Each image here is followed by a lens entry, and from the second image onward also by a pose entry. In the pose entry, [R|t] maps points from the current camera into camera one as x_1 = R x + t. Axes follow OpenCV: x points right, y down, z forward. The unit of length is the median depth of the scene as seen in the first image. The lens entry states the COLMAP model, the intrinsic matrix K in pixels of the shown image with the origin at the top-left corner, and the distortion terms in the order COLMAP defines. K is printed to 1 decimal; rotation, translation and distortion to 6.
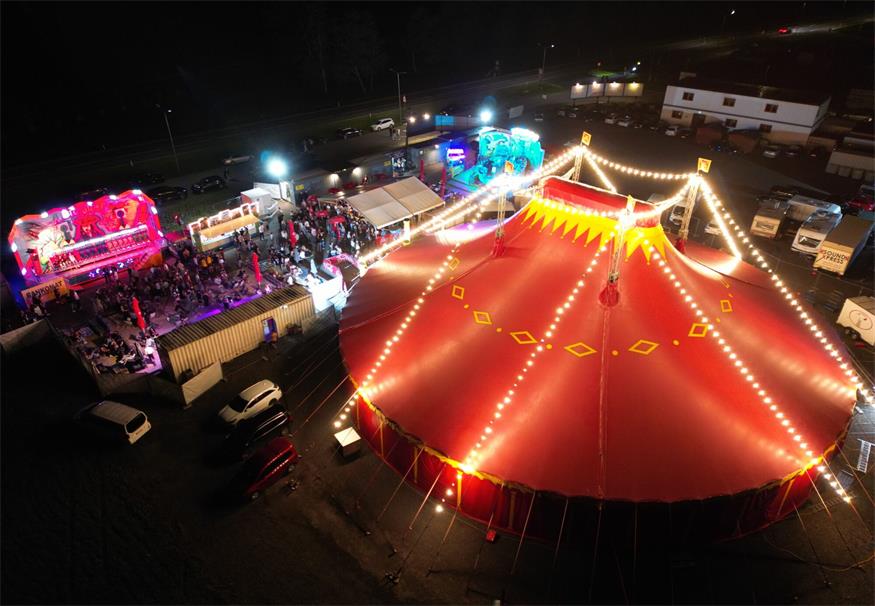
lens RADIAL K [[552.7, 0, 437.5], [0, 552.7, 303.0], [0, 0, 1]] dist [0.061470, -0.064189]
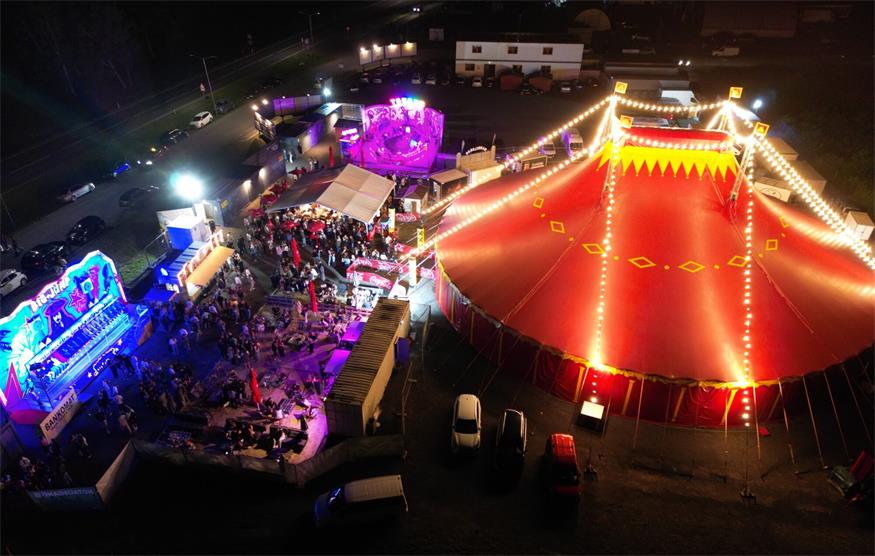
lens RADIAL K [[594.0, 0, 437.5], [0, 594.0, 278.0], [0, 0, 1]] dist [0.029940, -0.001018]
pose [[0.844592, -0.285705, 0.452811, -0.298579], [0.290056, 0.955027, 0.061566, -0.048064], [-0.450036, 0.079343, 0.889479, 0.056961]]
